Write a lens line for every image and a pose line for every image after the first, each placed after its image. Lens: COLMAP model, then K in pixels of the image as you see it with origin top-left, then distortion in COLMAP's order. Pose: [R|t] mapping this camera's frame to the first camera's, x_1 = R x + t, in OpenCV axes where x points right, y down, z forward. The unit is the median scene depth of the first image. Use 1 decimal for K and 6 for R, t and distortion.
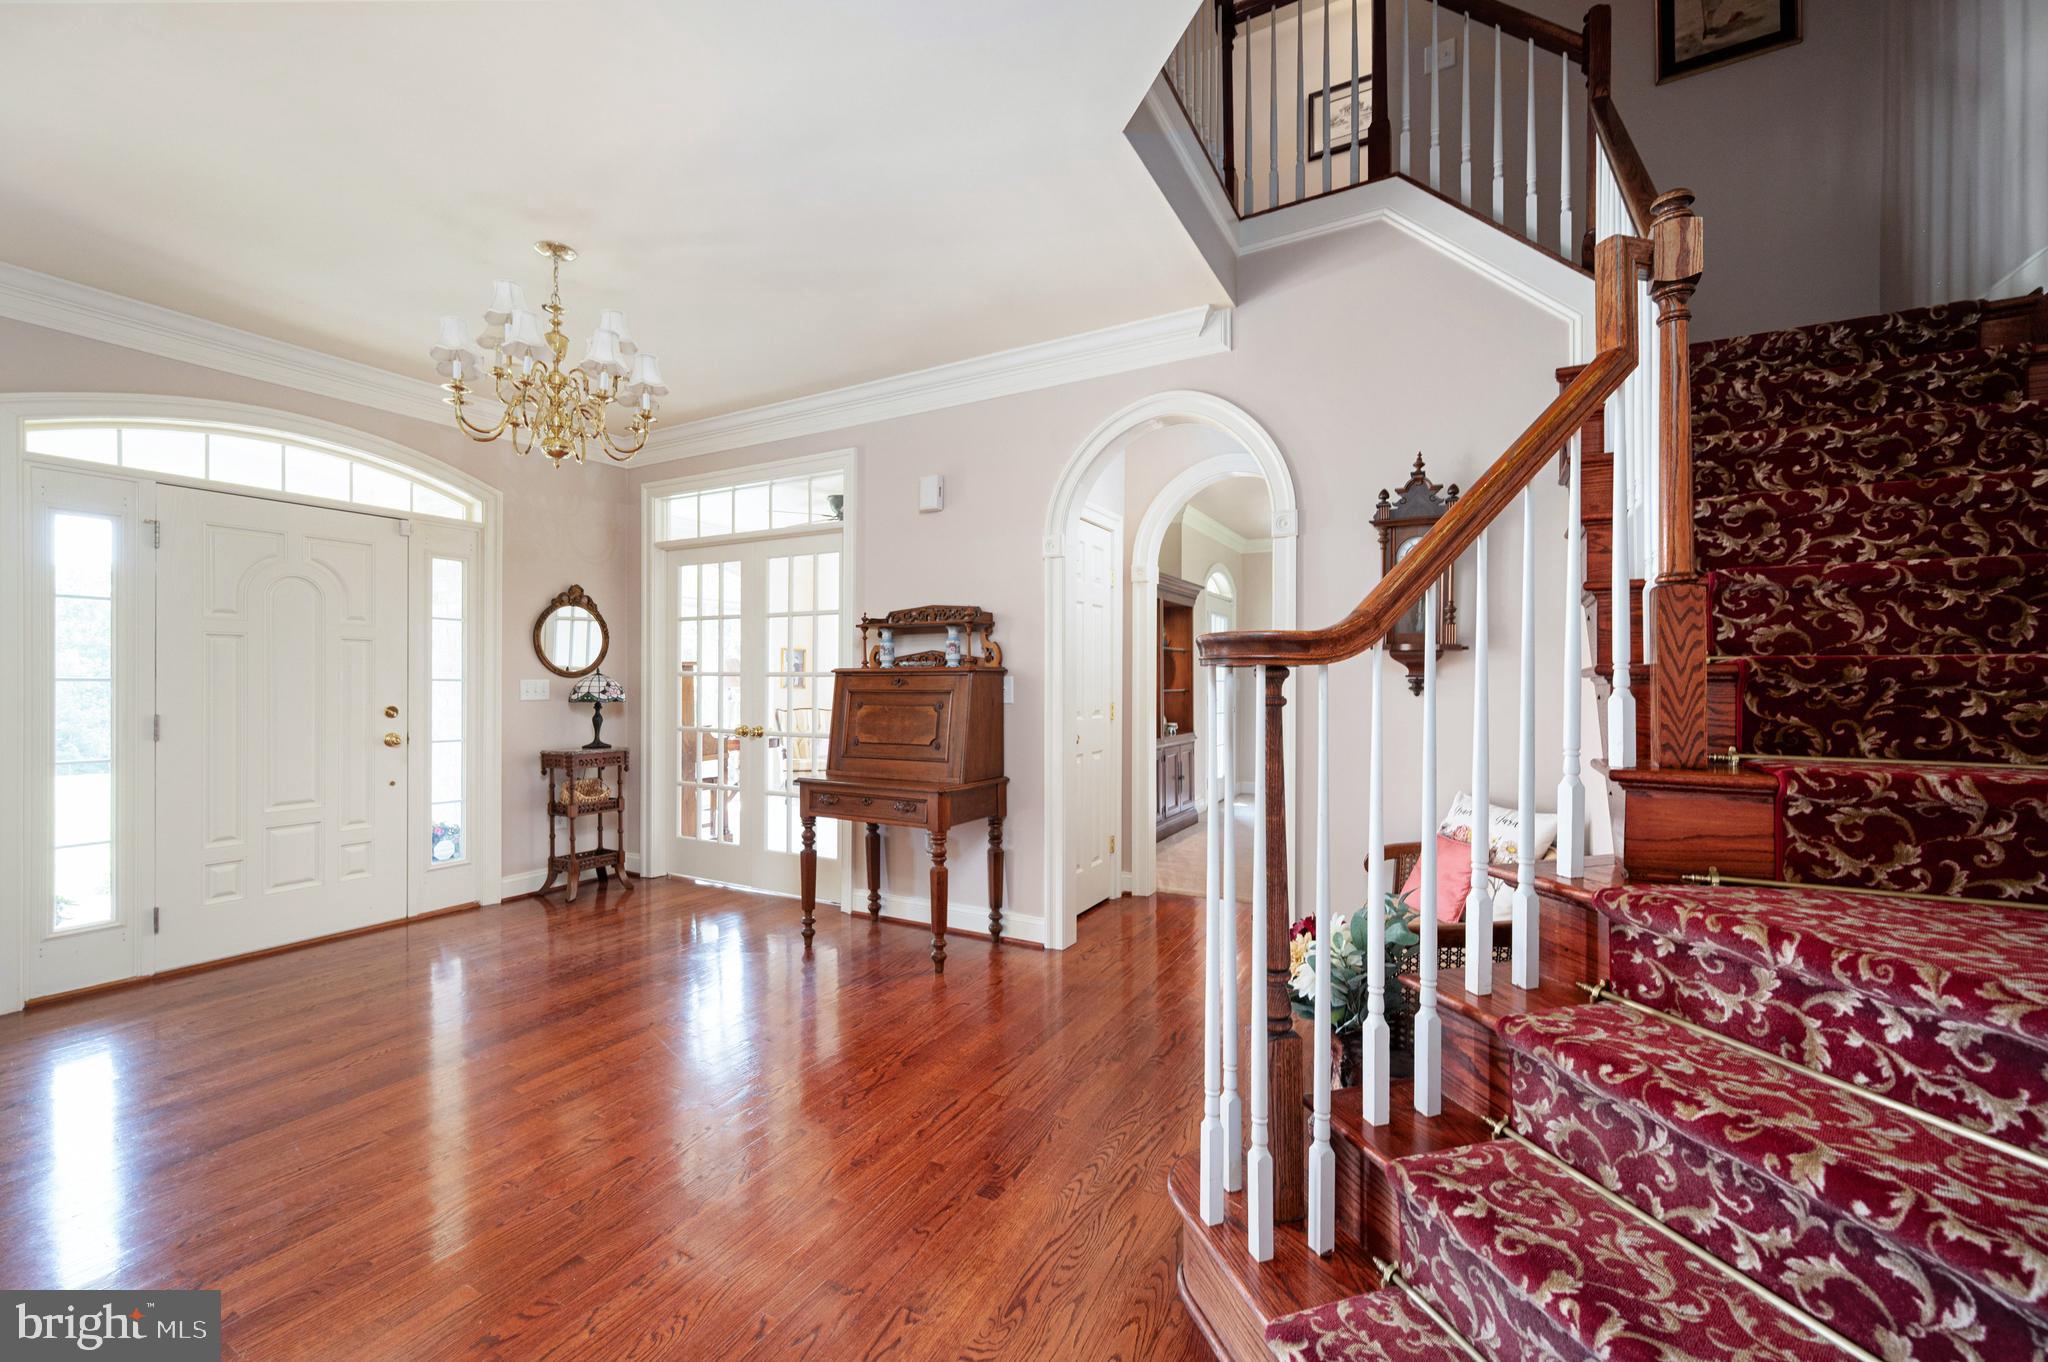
lens RADIAL K [[810.3, 0, 1023.9], [0, 810.3, 677.1], [0, 0, 1]] dist [-0.001487, 0.000003]
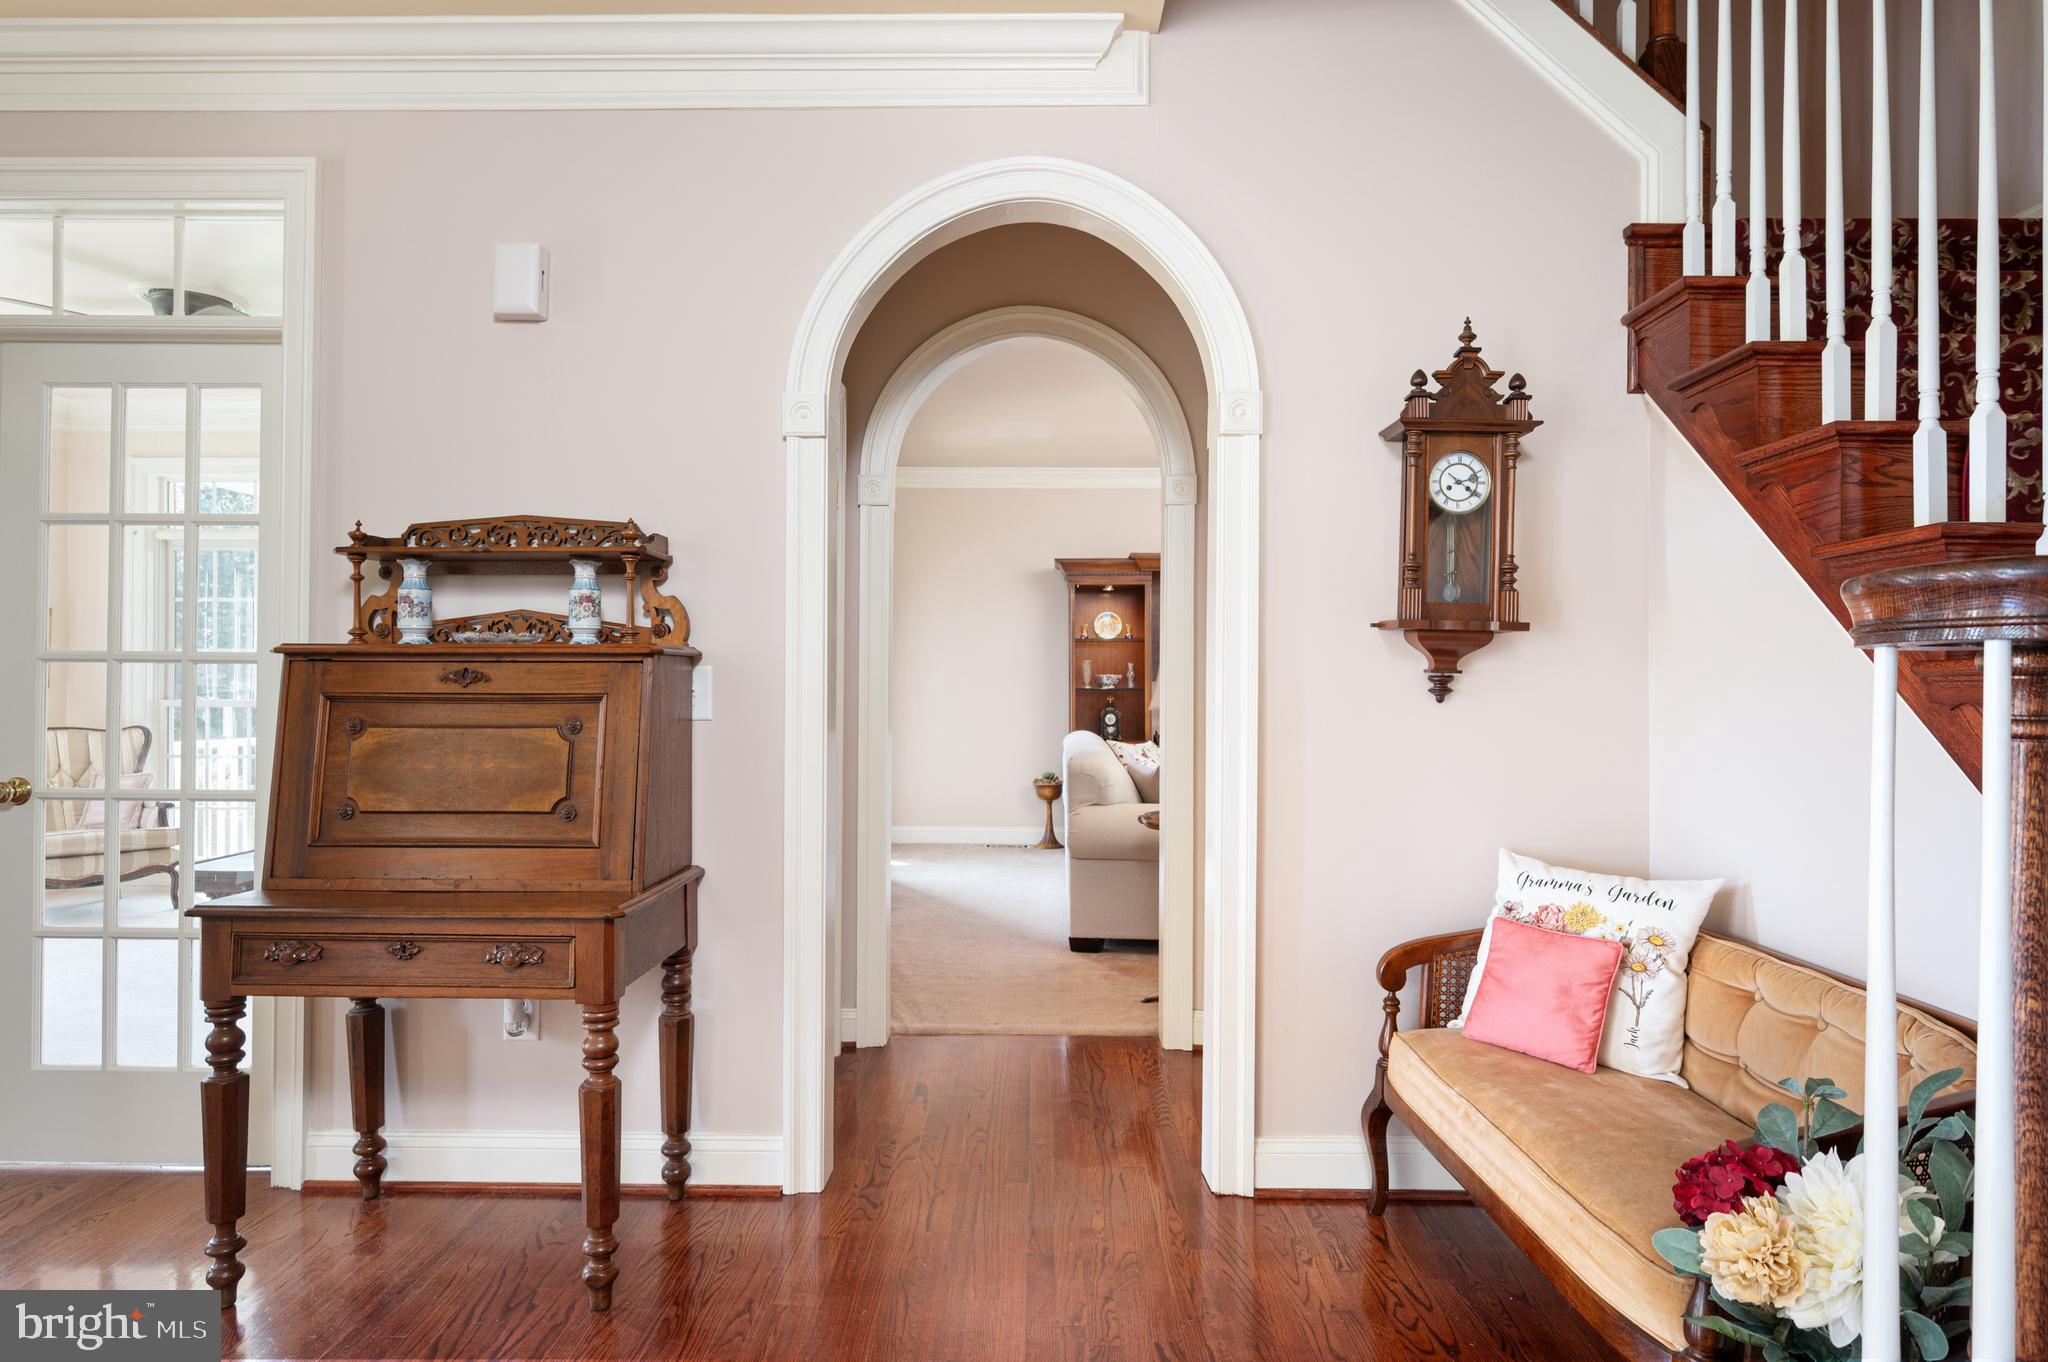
lens RADIAL K [[1125.1, 0, 1023.4], [0, 1125.1, 677.4], [0, 0, 1]] dist [-0.010851, -0.000757]
pose [[0.881340, 0.006016, 0.472445, -0.172114], [-0.007492, 0.999971, 0.001244, 0.003697], [-0.472424, -0.004637, 0.881359, 0.290803]]
